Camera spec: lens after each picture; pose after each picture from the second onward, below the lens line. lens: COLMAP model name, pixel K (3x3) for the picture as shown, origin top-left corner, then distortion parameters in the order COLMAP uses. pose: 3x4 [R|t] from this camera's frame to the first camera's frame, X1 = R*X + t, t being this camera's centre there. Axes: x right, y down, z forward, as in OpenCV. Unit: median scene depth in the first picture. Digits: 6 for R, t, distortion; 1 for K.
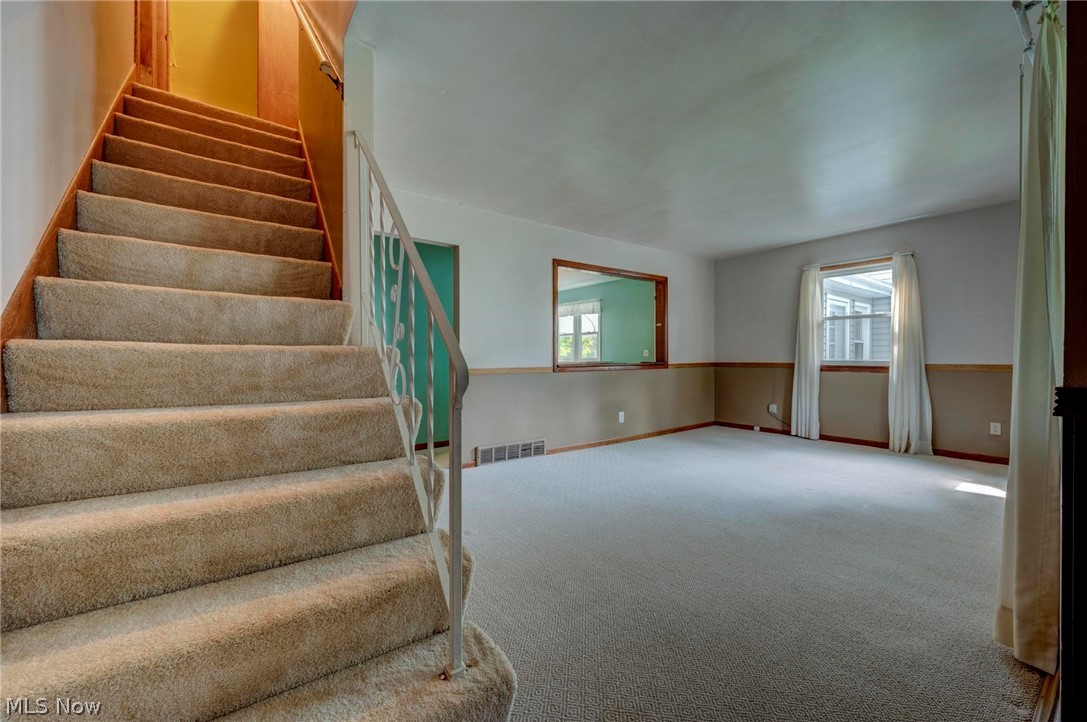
lens RADIAL K [[432.5, 0, 540.1], [0, 432.5, 358.7], [0, 0, 1]] dist [0.001078, -0.000482]
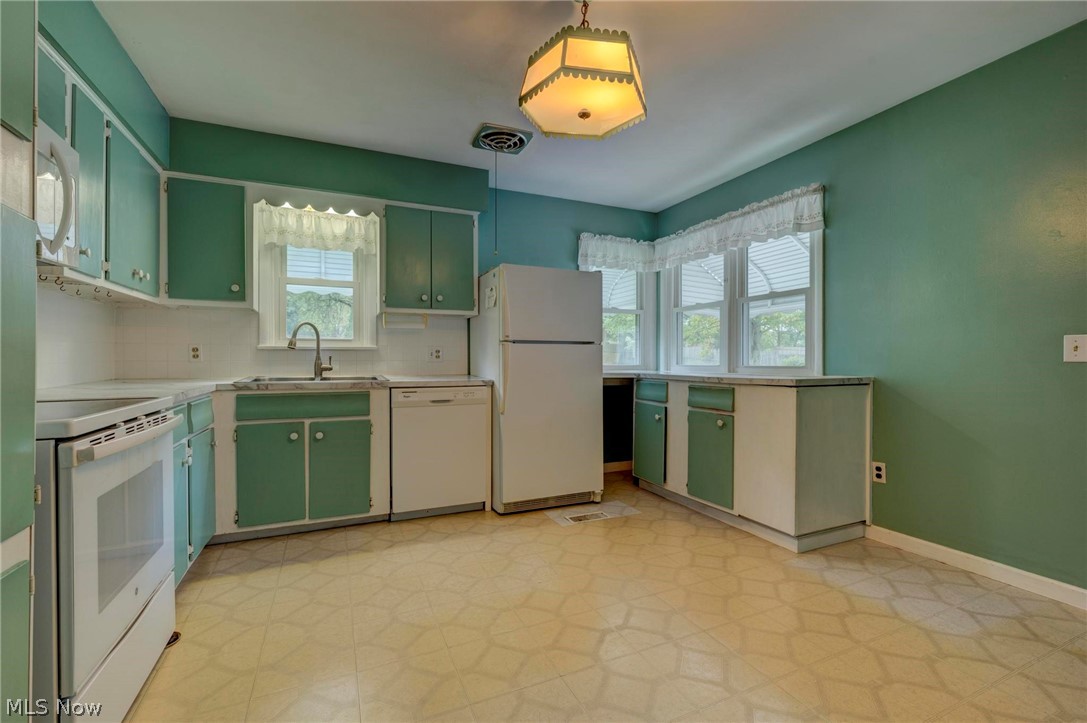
lens RADIAL K [[469.7, 0, 543.0], [0, 469.7, 361.6], [0, 0, 1]] dist [-0.000736, -0.000359]
pose [[0.979477, 0.004533, -0.201503, 0.007061], [-0.004281, 0.999989, 0.001690, -0.007399], [0.201509, -0.000793, 0.979486, 0.961173]]
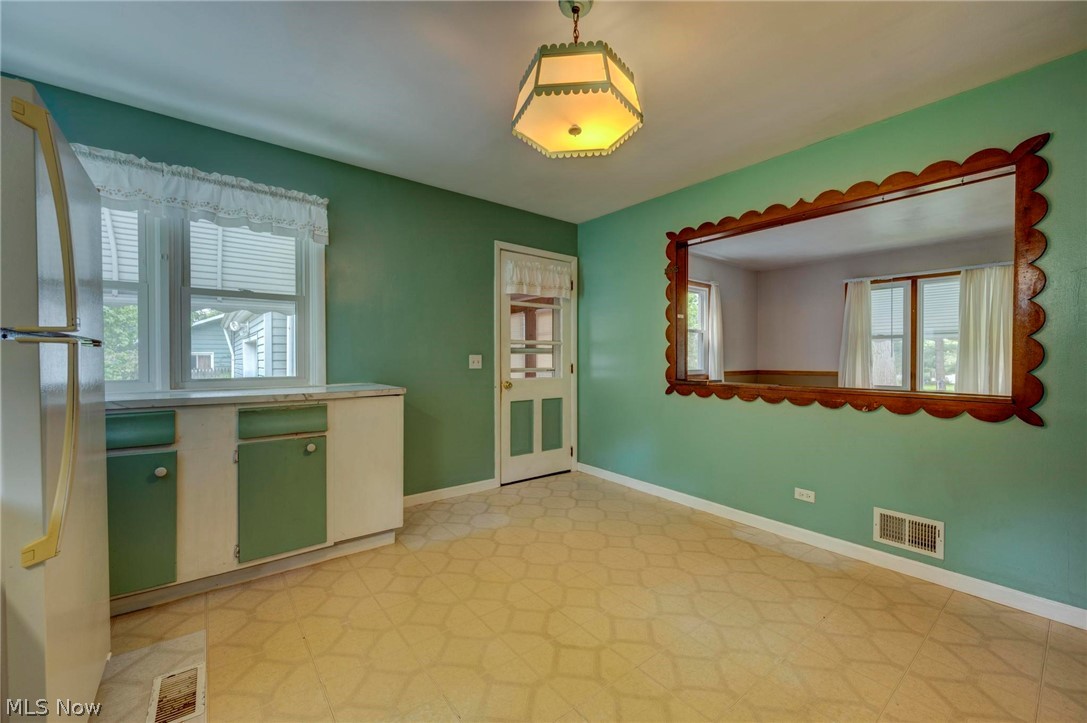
lens RADIAL K [[432.5, 0, 549.8], [0, 432.5, 362.5], [0, 0, 1]] dist [0.001078, -0.000482]
pose [[-0.048878, -0.004678, 0.998794, -0.334569], [0.002919, 0.999984, 0.004826, -0.020646], [-0.998800, 0.003151, -0.048863, 1.325957]]
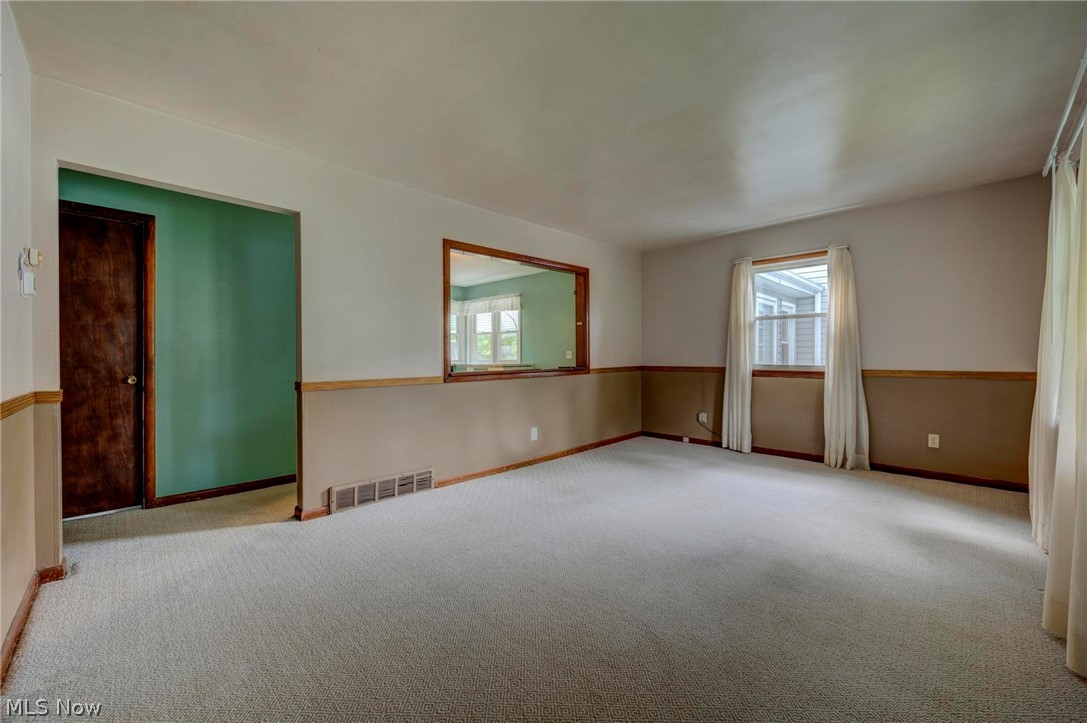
lens RADIAL K [[432.5, 0, 539.4], [0, 432.5, 356.3], [0, 0, 1]] dist [0.001078, -0.000482]
pose [[0.989657, -0.002691, 0.143429, 0.078594], [0.002563, 0.999996, 0.001077, -0.015426], [-0.143431, -0.000698, 0.989660, 0.170892]]
